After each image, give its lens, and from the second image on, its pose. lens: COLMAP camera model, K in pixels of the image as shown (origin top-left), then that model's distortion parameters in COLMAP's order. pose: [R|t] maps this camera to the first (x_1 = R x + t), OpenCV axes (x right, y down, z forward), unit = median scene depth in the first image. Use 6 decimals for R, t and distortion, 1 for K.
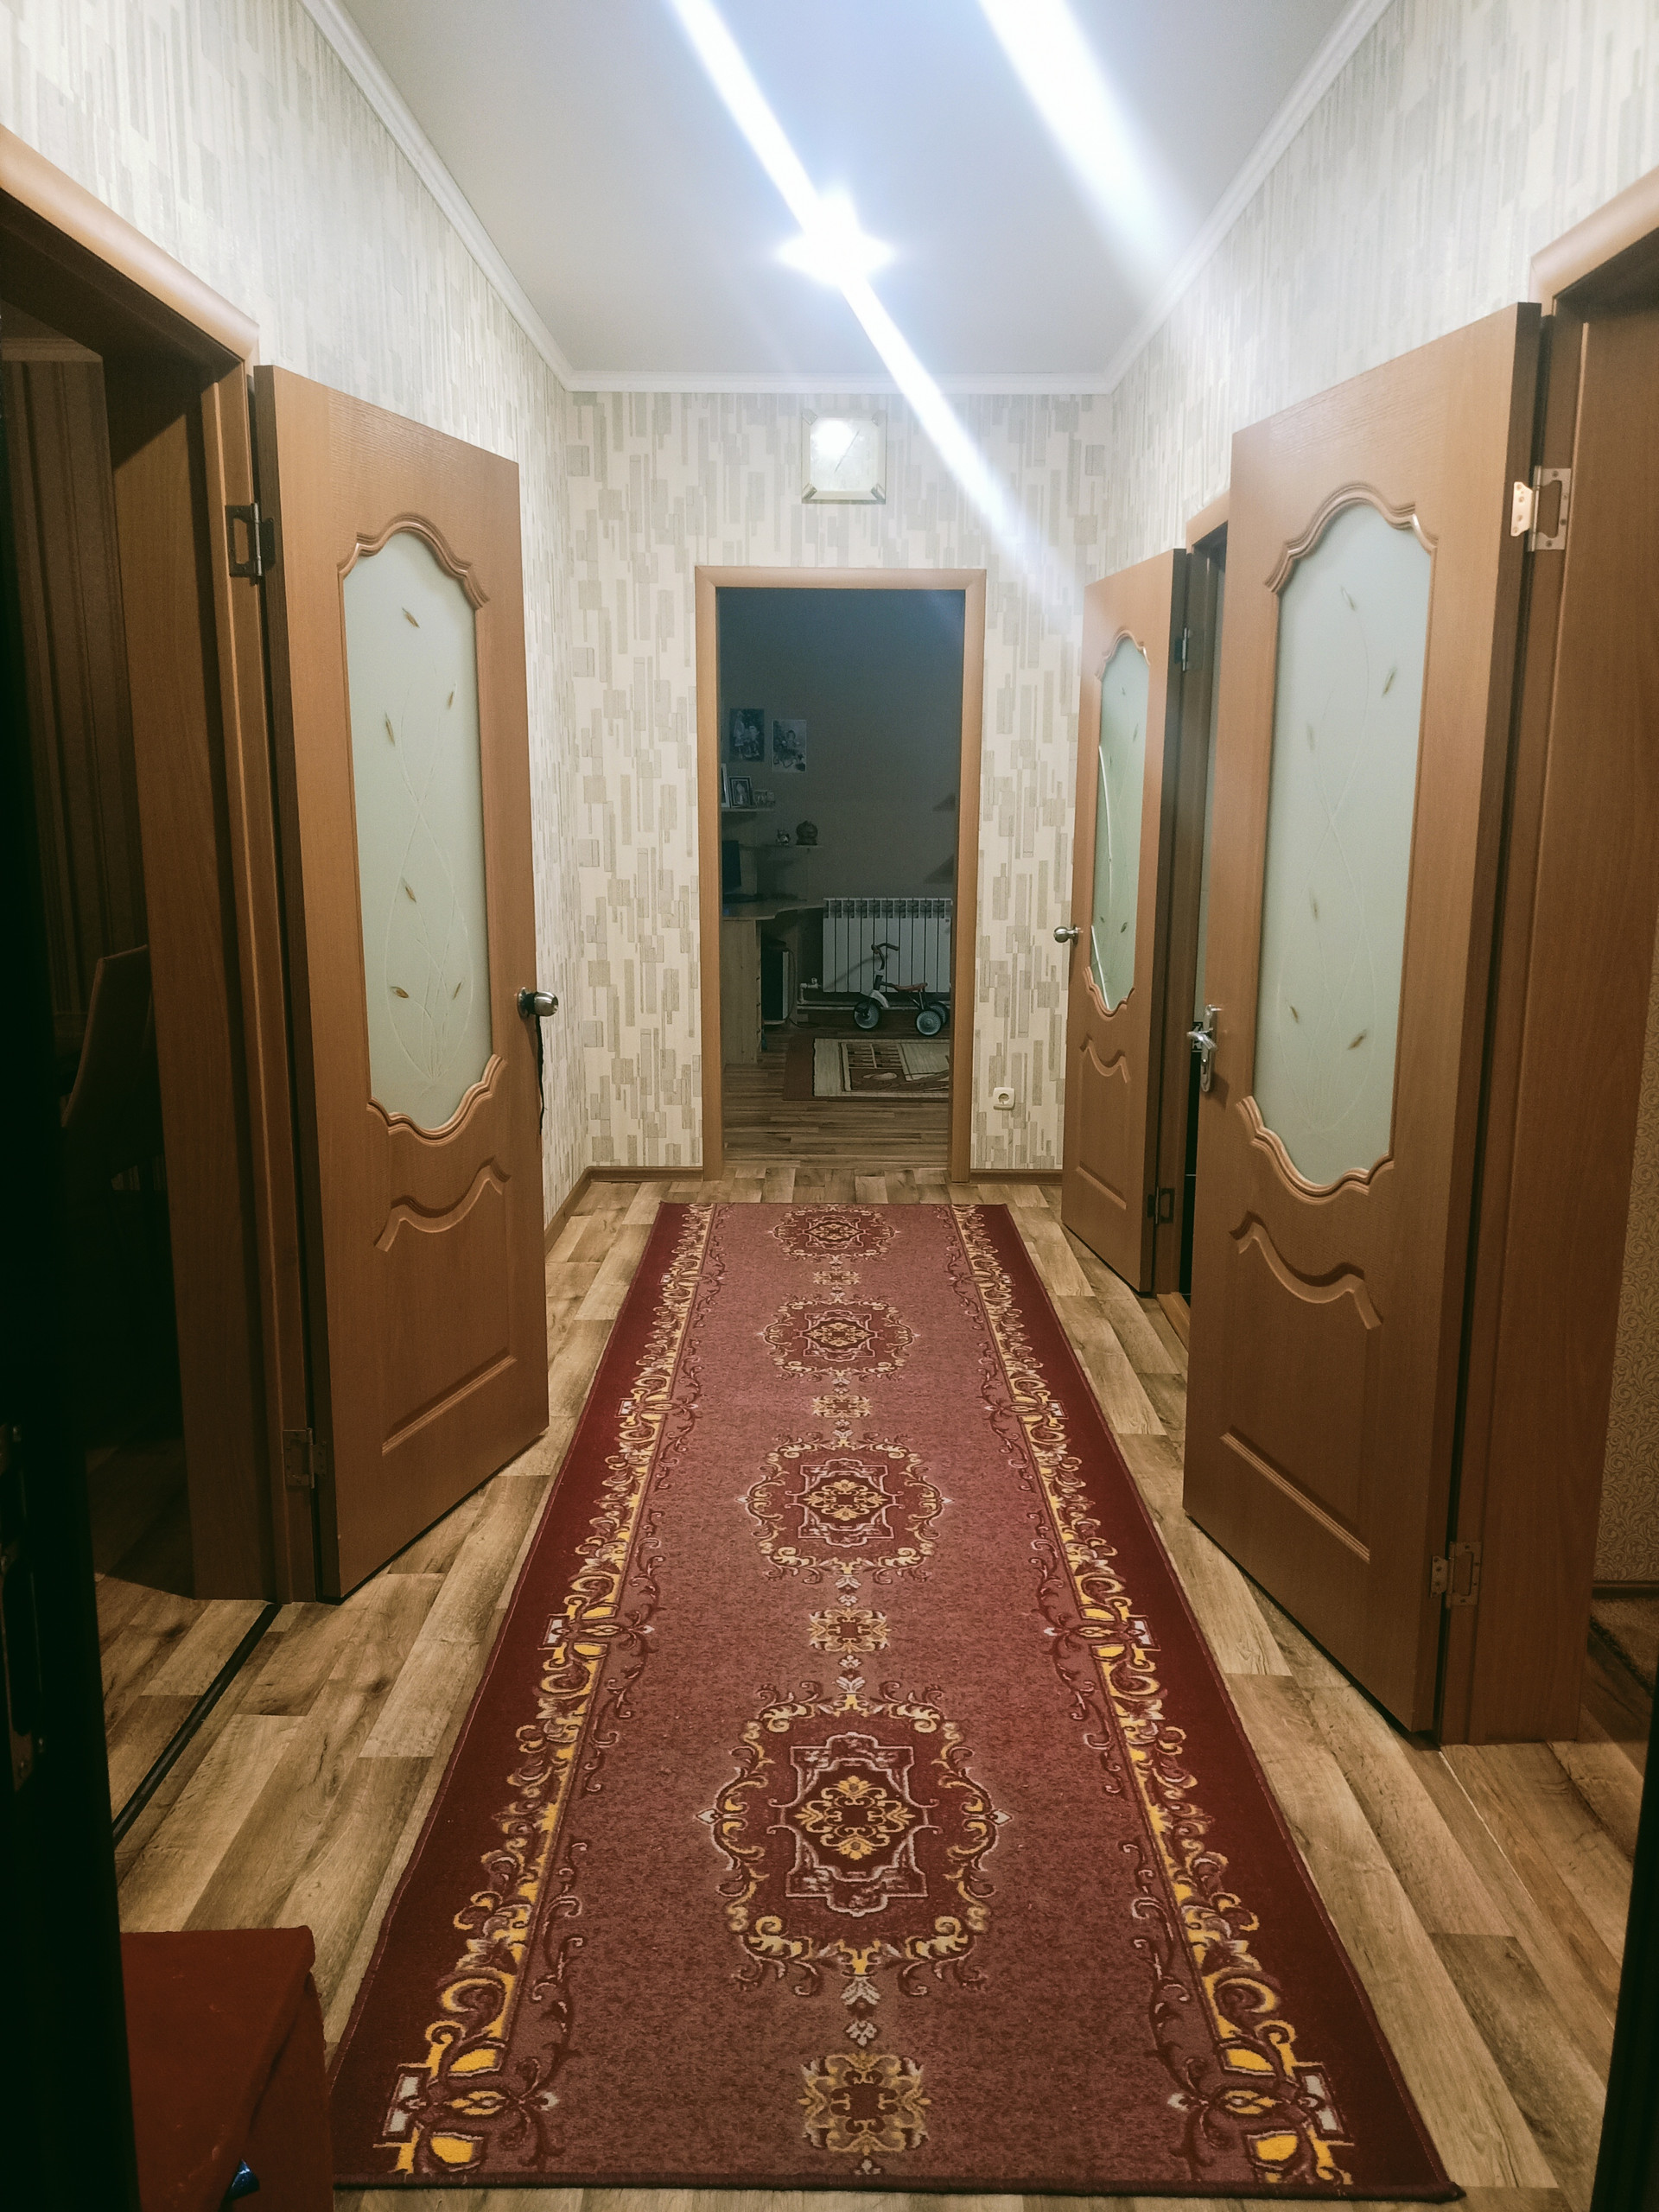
lens RADIAL K [[1628.4, 0, 835.5], [0, 1628.4, 1108.2], [0, 0, 1]] dist [0.104102, -0.111214]
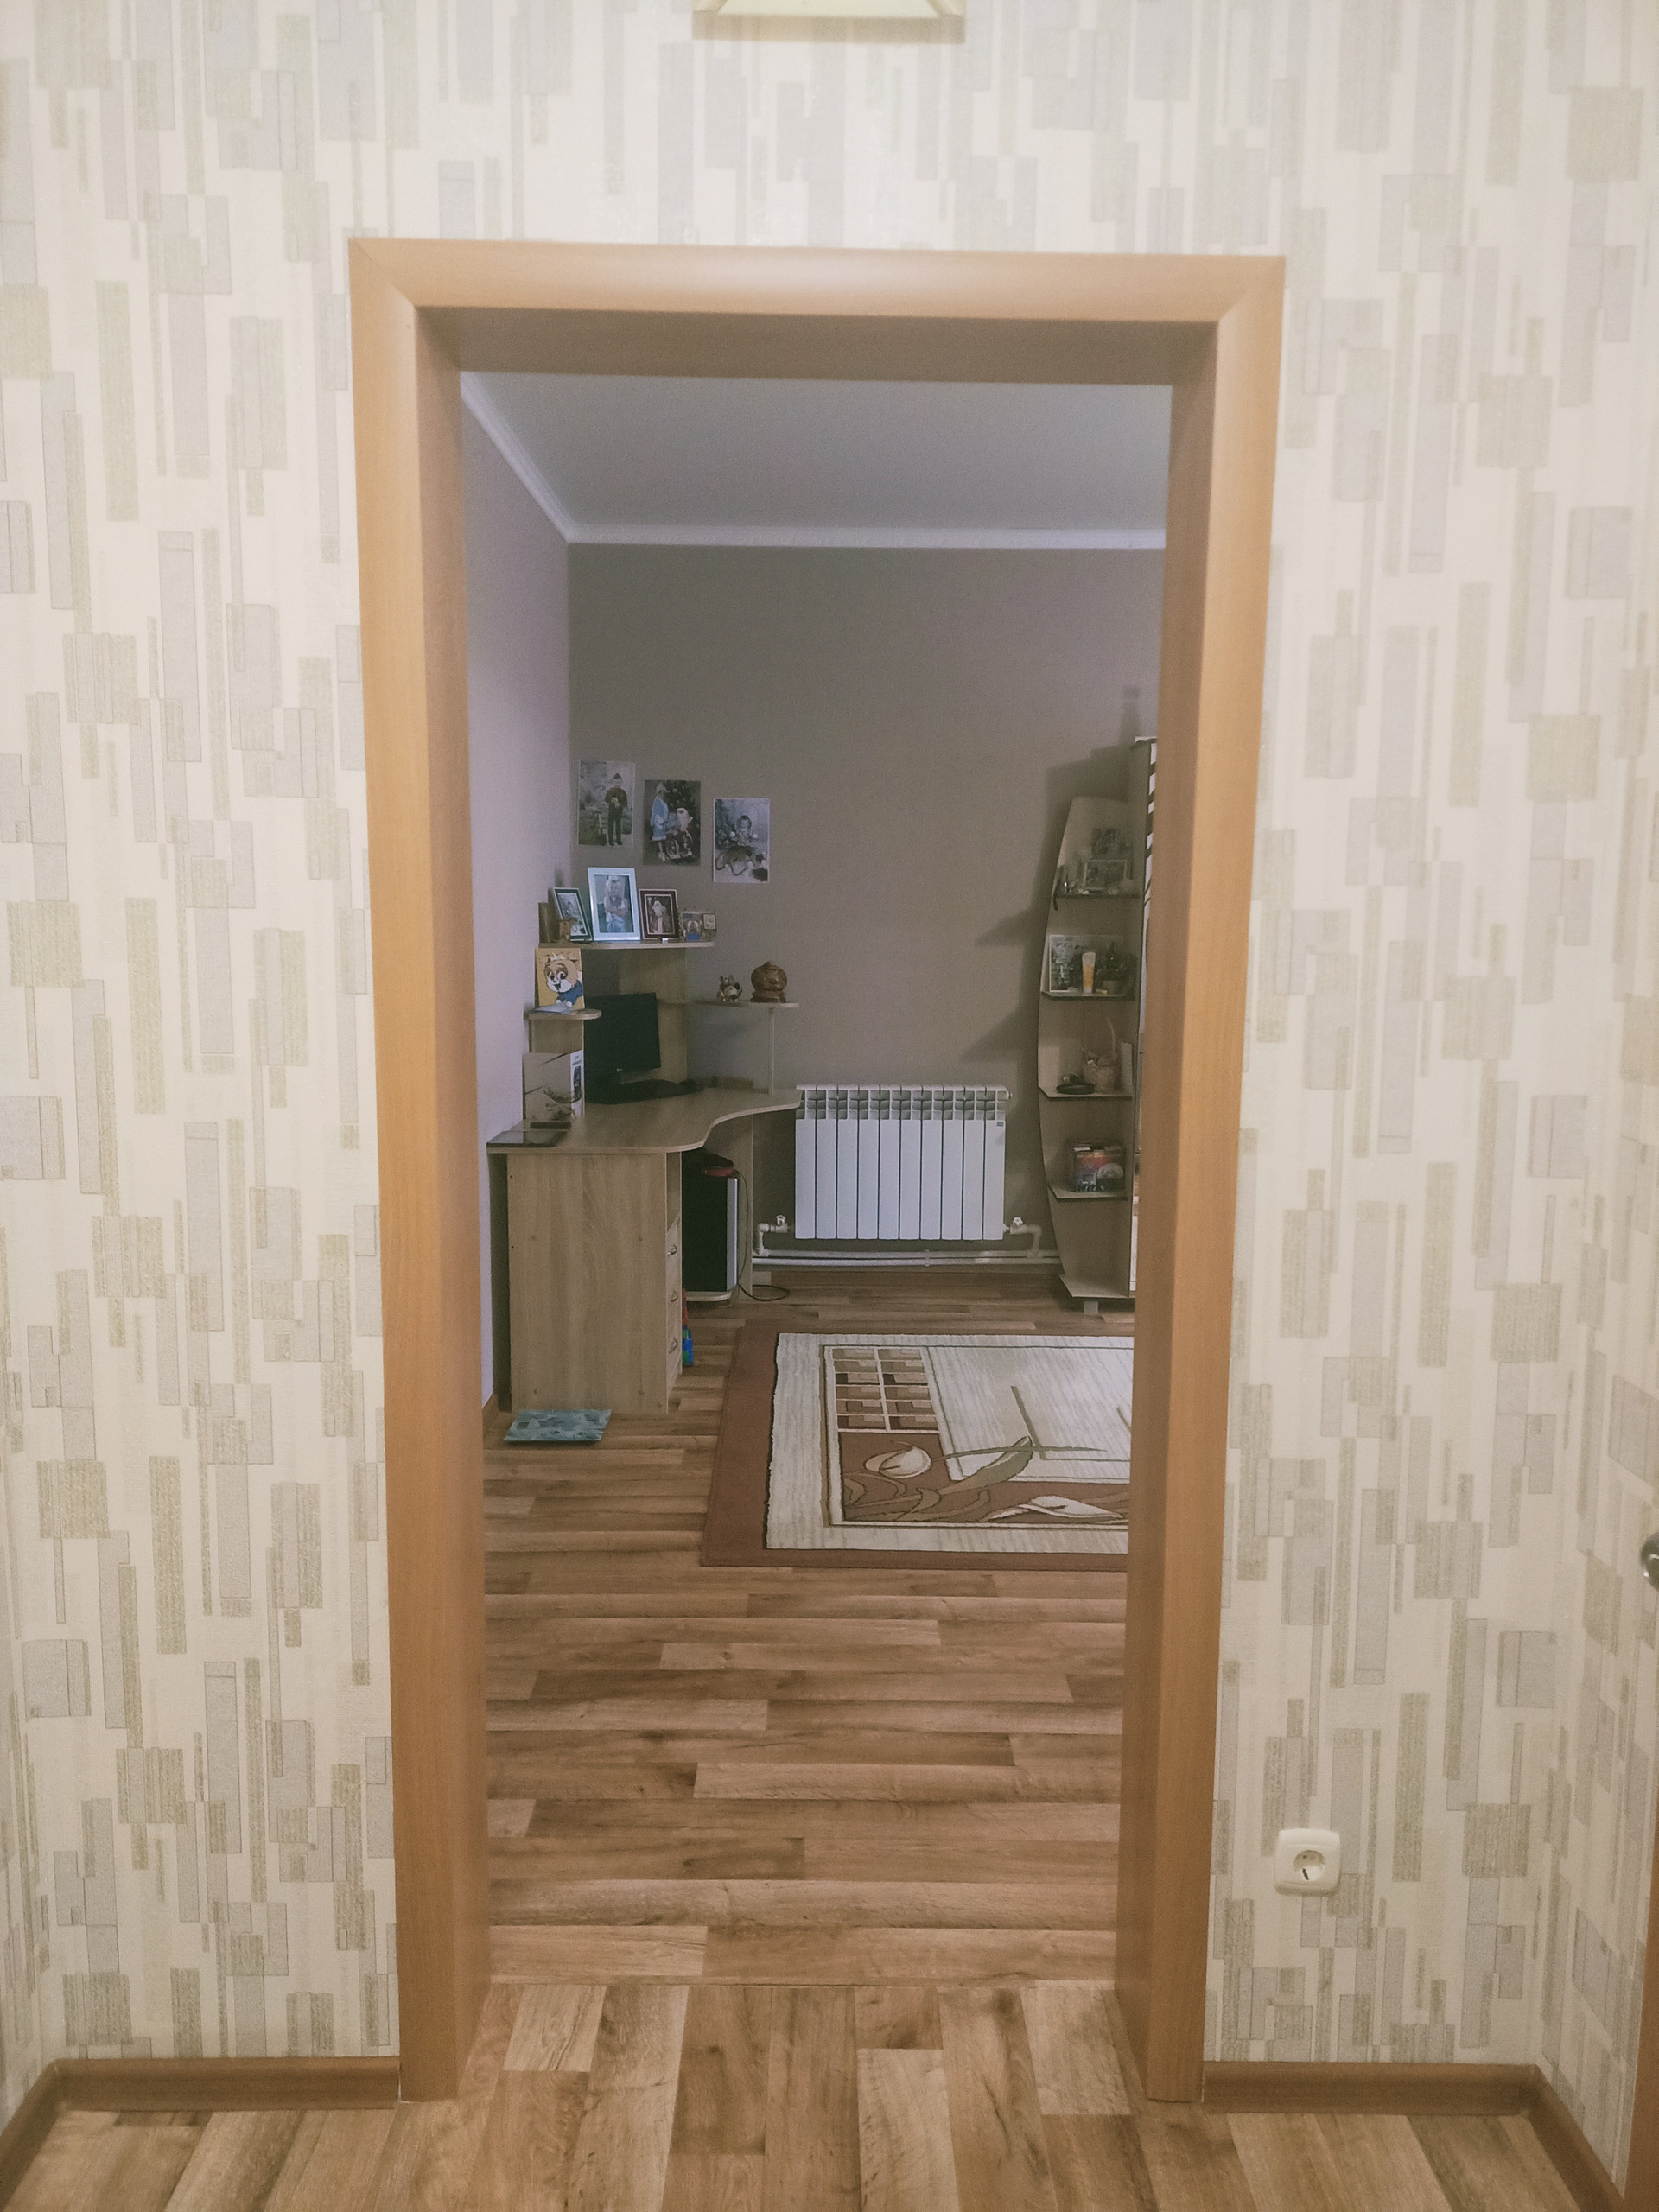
lens RADIAL K [[1638.7, 0, 829.5], [0, 1638.7, 1106.0], [0, 0, 1]] dist [0.088684, -0.116697]
pose [[0.999987, 0.003045, 0.004043, 0.004232], [-0.002777, 0.997899, -0.064736, -0.139785], [-0.004231, 0.064724, 0.997894, 0.665759]]
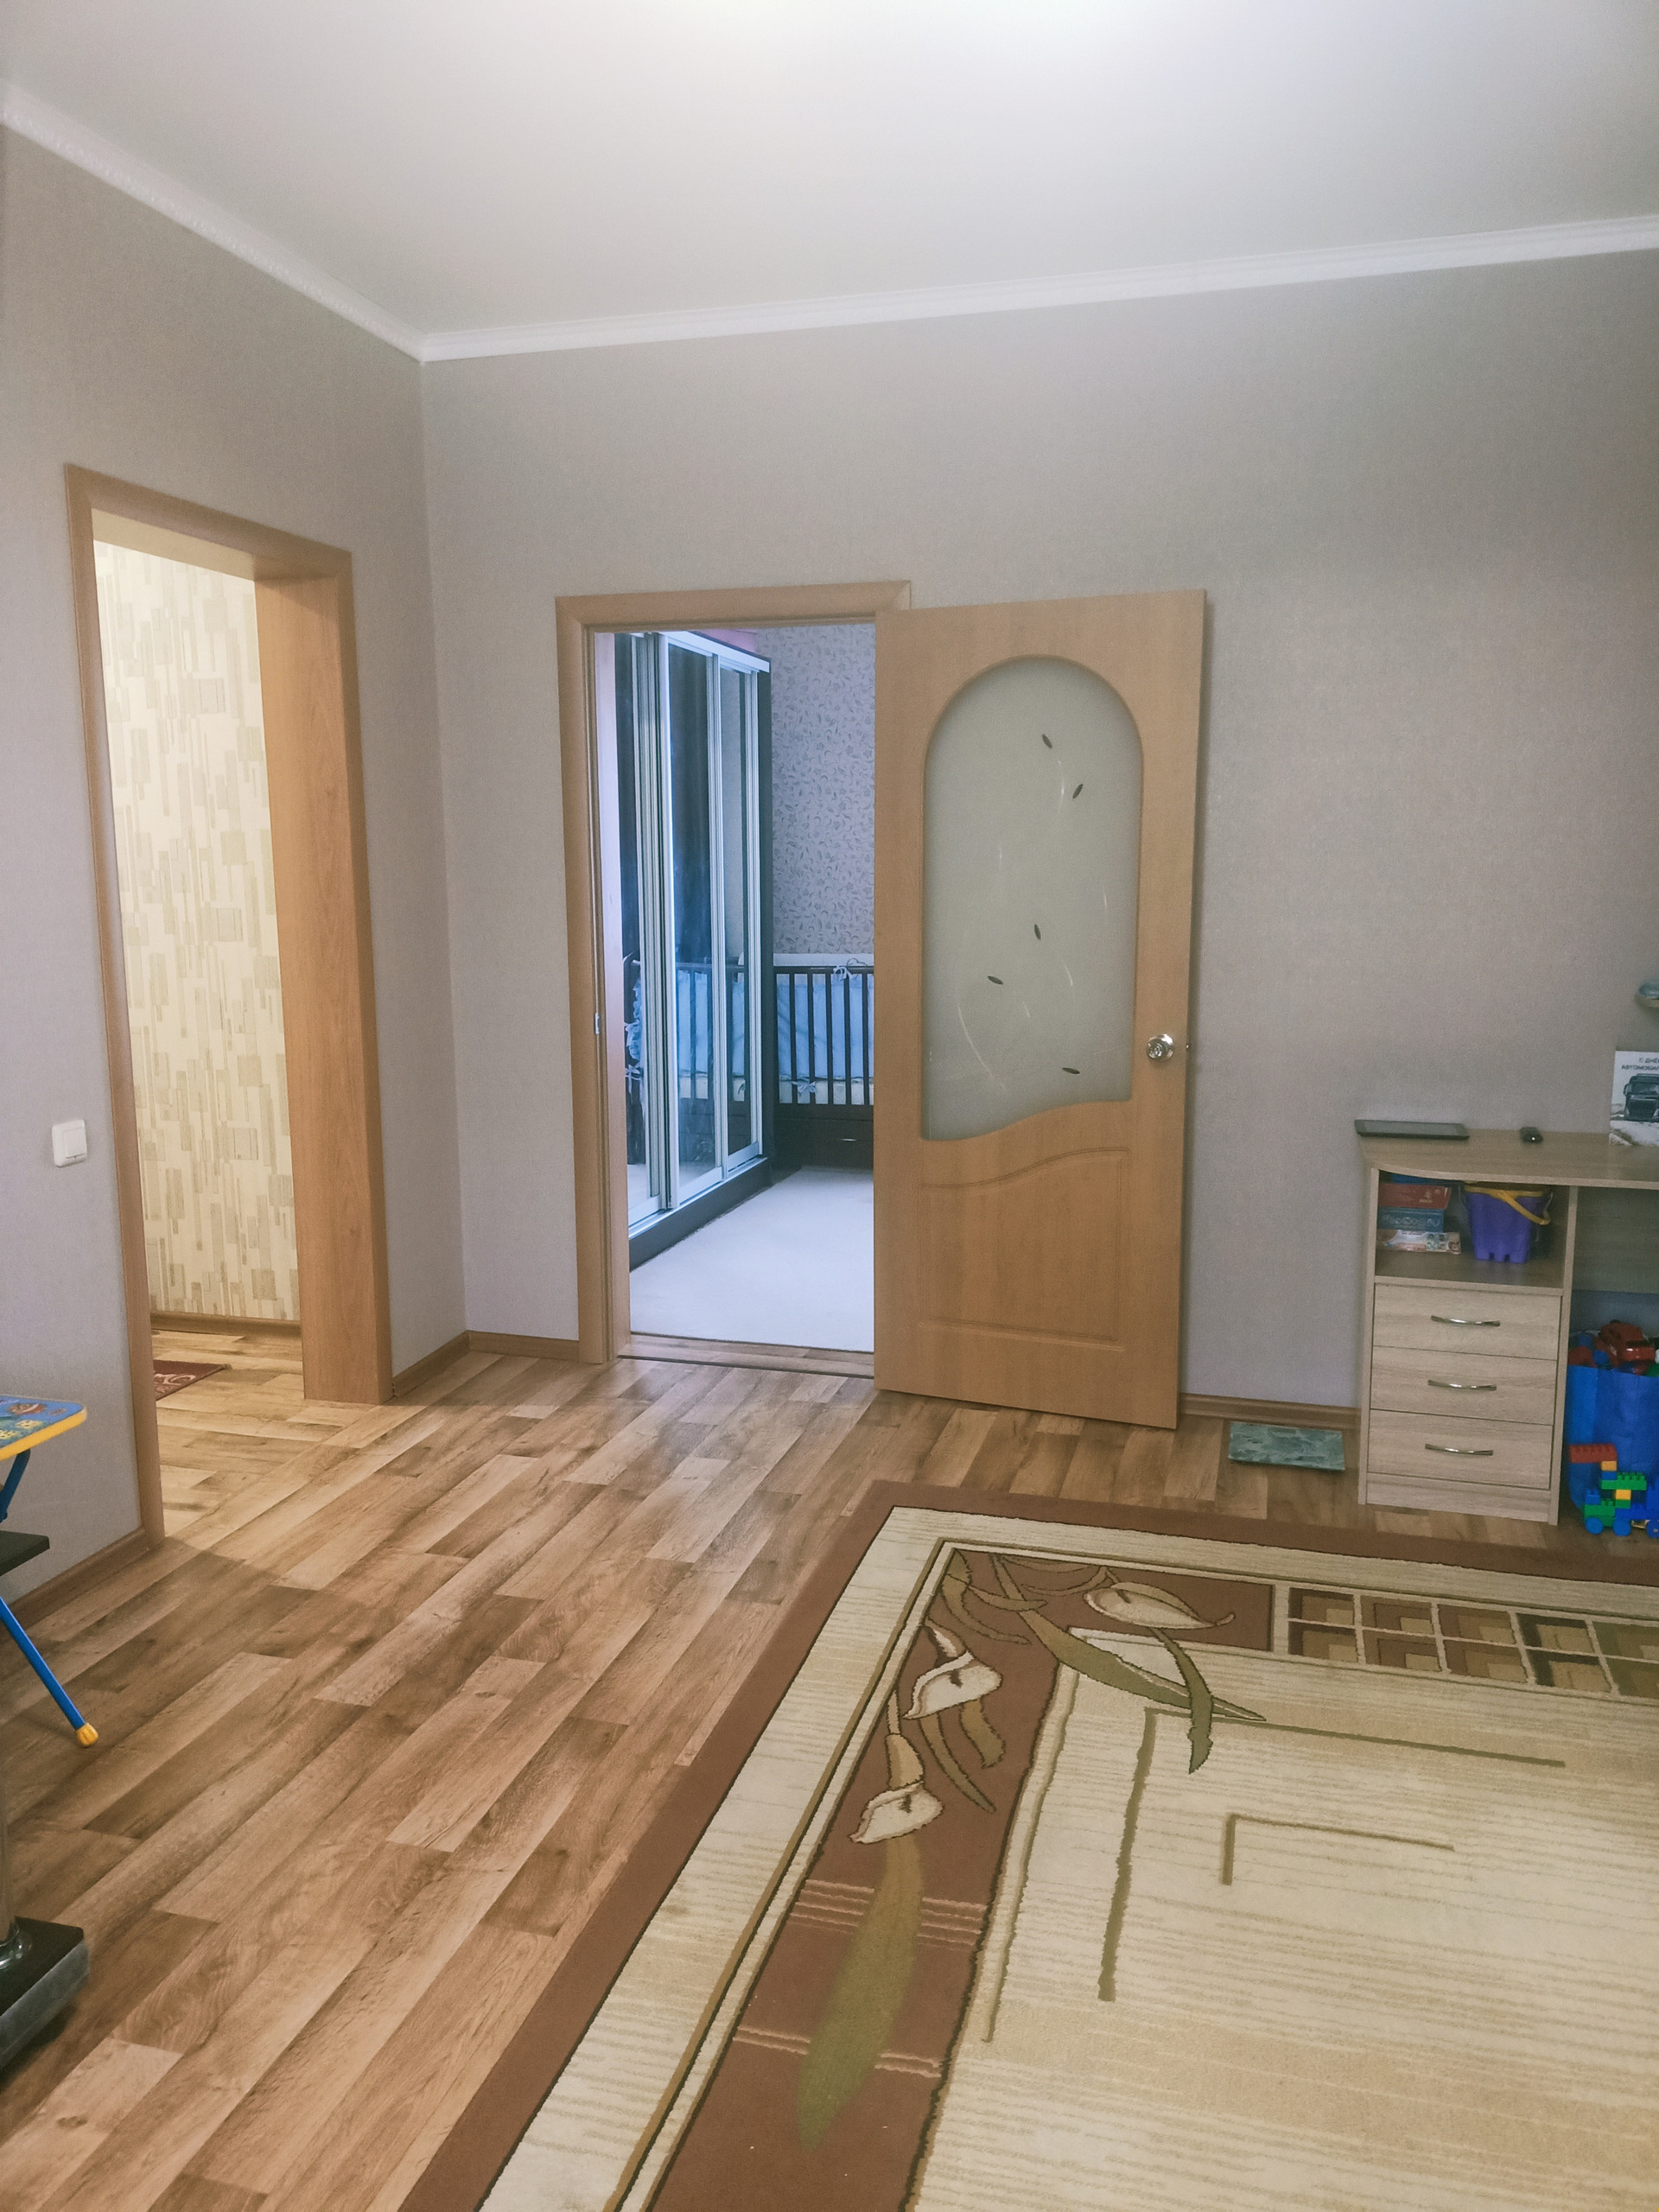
lens RADIAL K [[1649.9, 0, 848.2], [0, 1649.9, 1110.6], [0, 0, 1]] dist [0.081907, -0.105501]
pose [[-0.267090, 0.149632, -0.951984, 0.566538], [-0.182224, 0.962207, 0.202364, -0.279526], [0.946286, 0.227524, -0.229730, 1.410661]]
